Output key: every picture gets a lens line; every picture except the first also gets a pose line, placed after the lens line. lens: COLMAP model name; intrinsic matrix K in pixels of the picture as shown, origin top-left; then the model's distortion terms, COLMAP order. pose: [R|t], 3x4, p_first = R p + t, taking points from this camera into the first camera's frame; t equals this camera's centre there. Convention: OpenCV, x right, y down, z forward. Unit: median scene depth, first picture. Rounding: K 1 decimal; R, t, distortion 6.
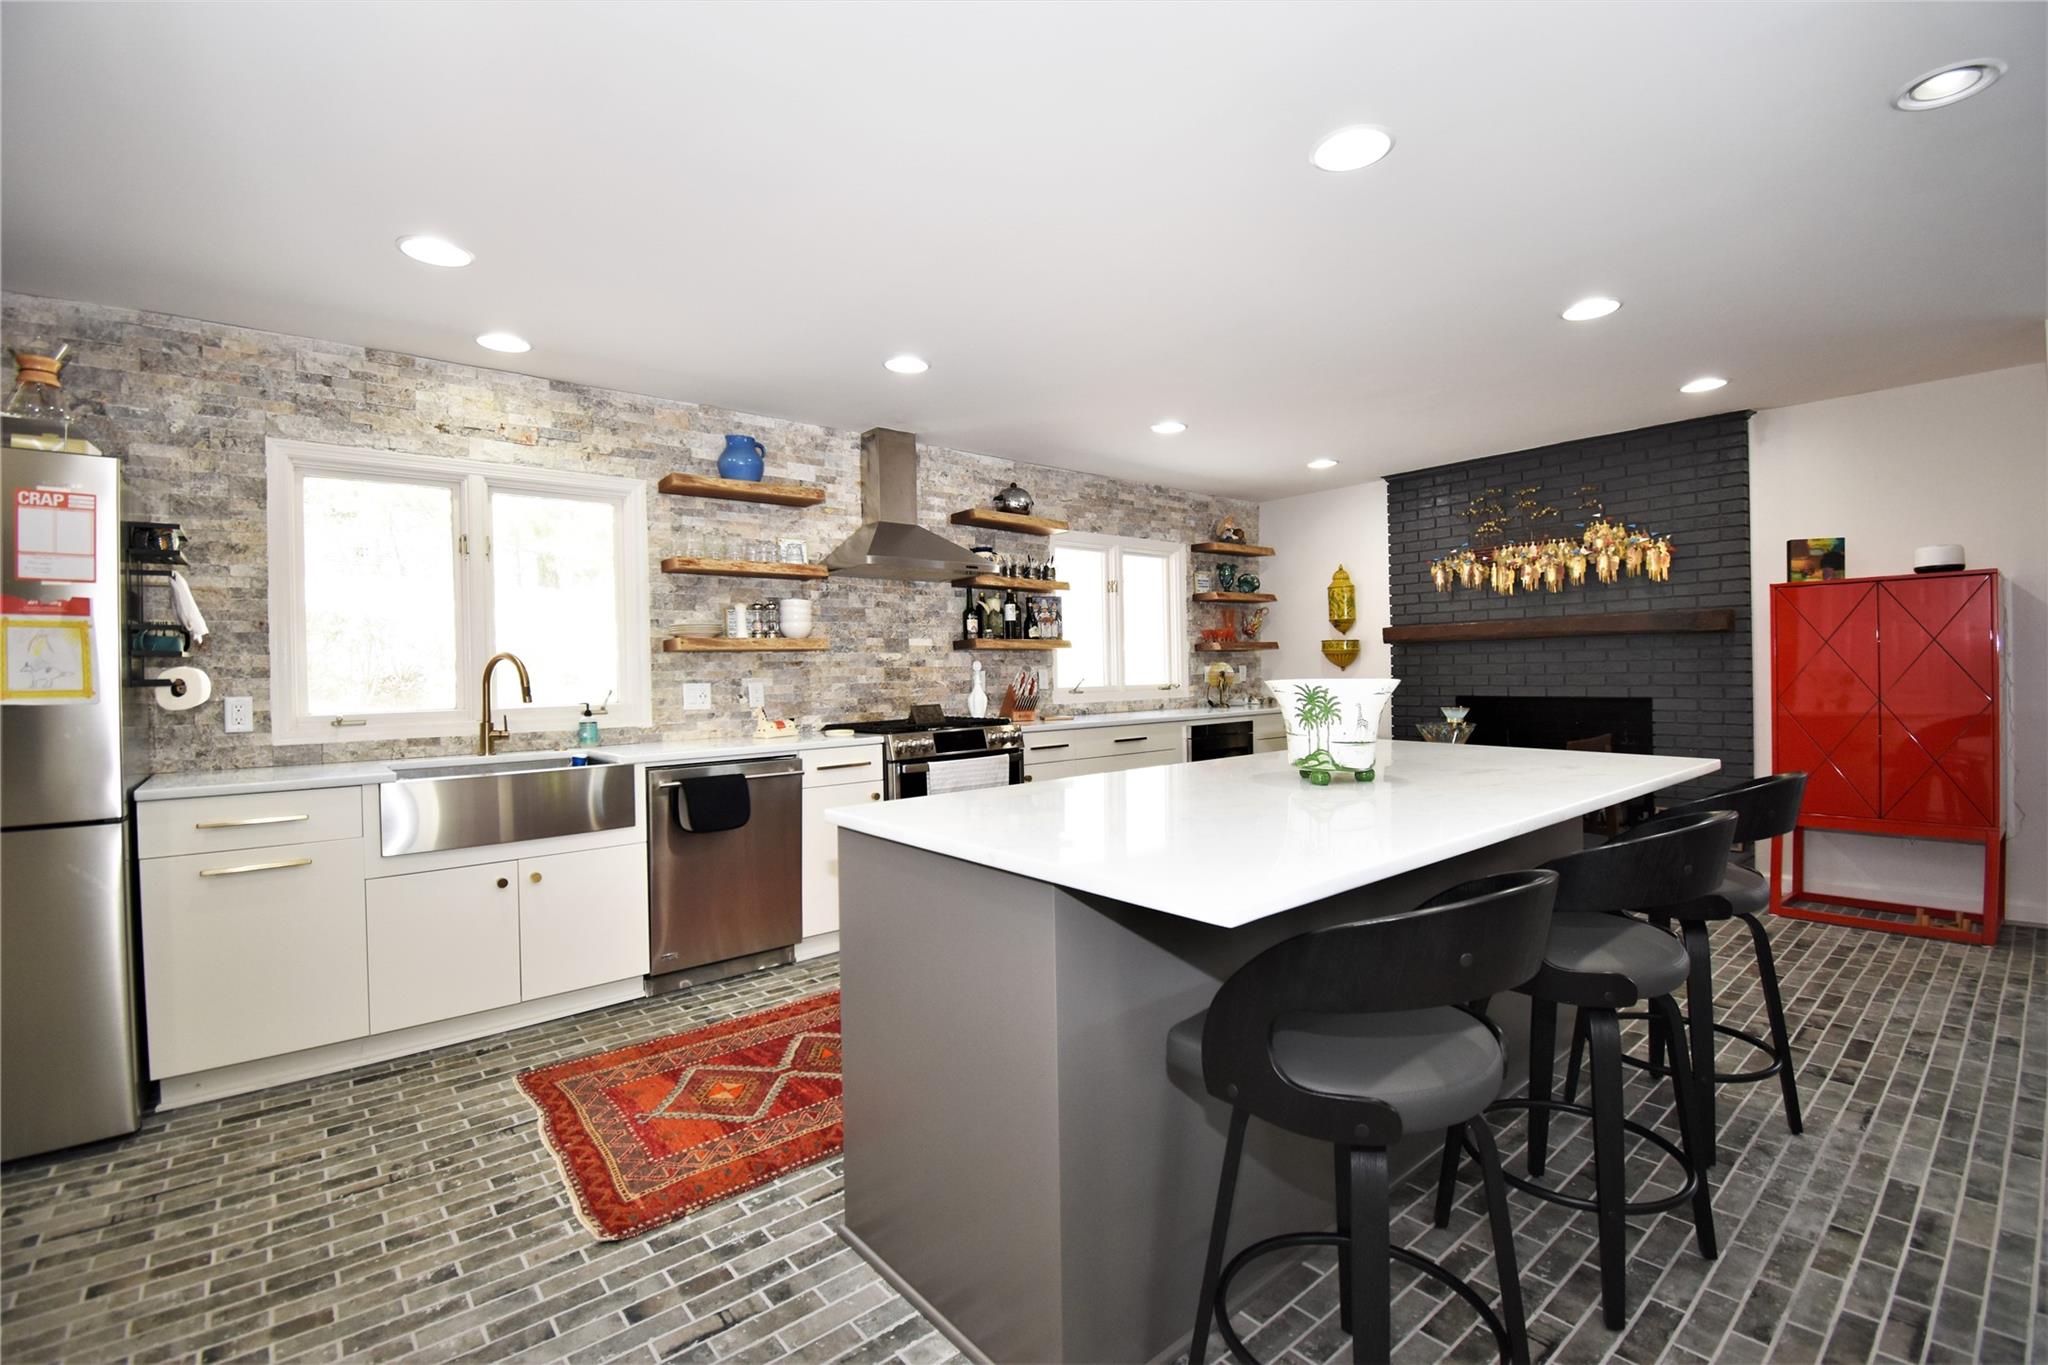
lens RADIAL K [[889.0, 0, 1024.0], [0, 889.0, 682.5], [0, 0, 1]] dist [0.016924, -0.024939]
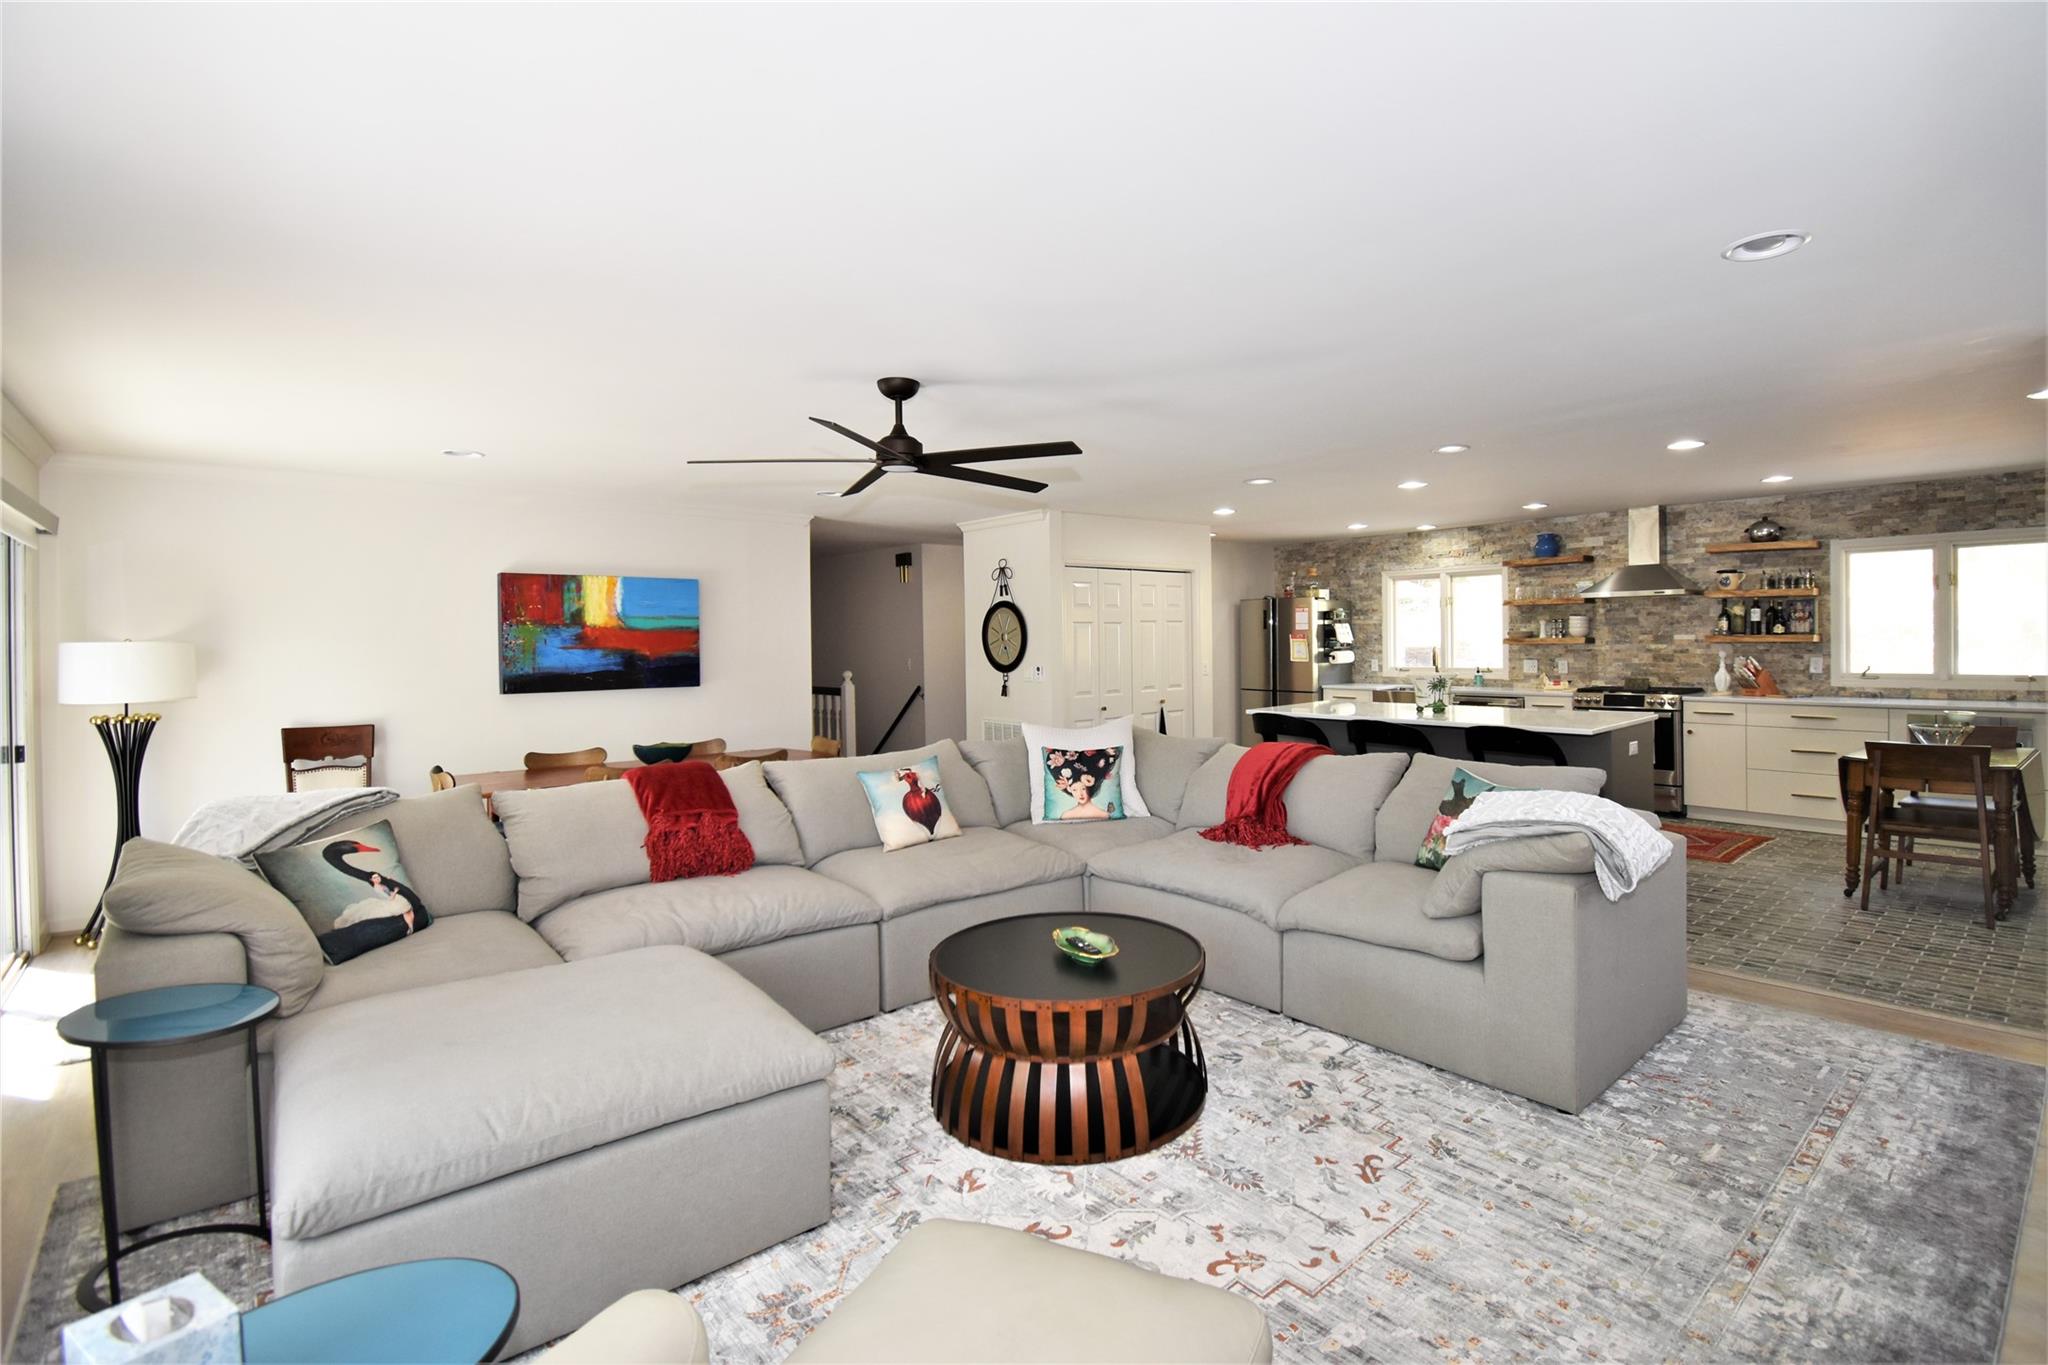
lens RADIAL K [[954.2, 0, 1070.5], [0, 954.2, 648.8], [0, 0, 1]] dist [0.015483, -0.025738]
pose [[0.032521, 0.029922, -0.999023, 1.511405], [0.001171, 0.999550, 0.029976, -0.077492], [0.999470, -0.002145, 0.032471, -0.090050]]
